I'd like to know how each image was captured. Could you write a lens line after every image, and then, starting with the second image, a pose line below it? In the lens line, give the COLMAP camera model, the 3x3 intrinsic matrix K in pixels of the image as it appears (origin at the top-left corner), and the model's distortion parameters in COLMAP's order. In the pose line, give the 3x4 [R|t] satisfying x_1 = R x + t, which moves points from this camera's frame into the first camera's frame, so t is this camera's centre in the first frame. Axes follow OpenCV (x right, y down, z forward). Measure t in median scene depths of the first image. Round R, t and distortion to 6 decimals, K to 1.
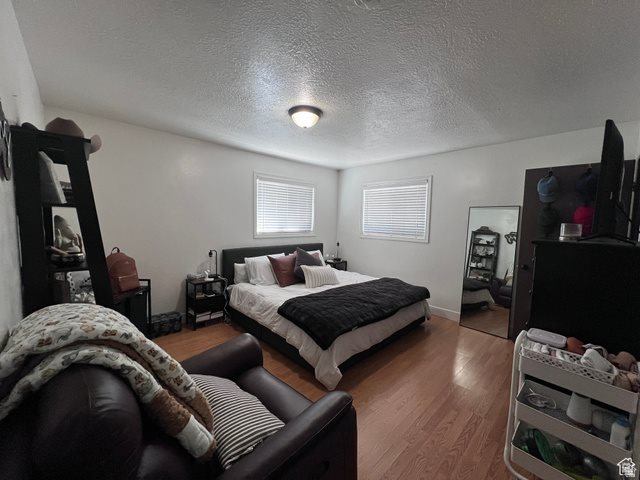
lens RADIAL K [[255.5, 0, 320.0], [0, 255.5, 240.0], [0, 0, 1]] dist [0.000745, 0.000079]
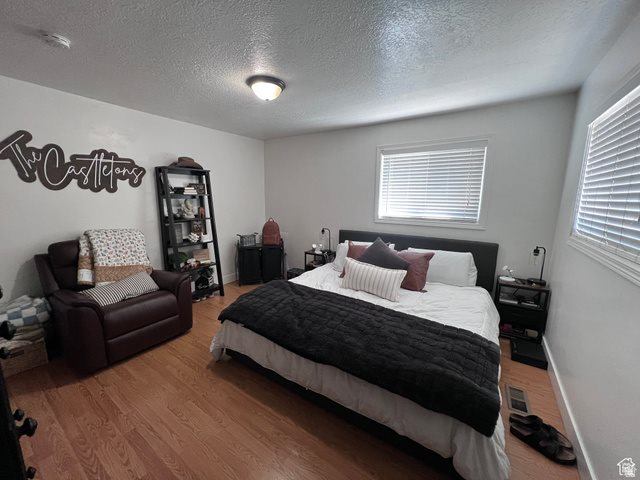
lens RADIAL K [[255.5, 0, 320.0], [0, 255.5, 240.0], [0, 0, 1]] dist [0.000745, 0.000079]
pose [[0.213703, 0.140999, -0.966670, 0.636409], [-0.084693, 0.988477, 0.125457, -0.046410], [0.973220, 0.055059, 0.223183, 0.672046]]
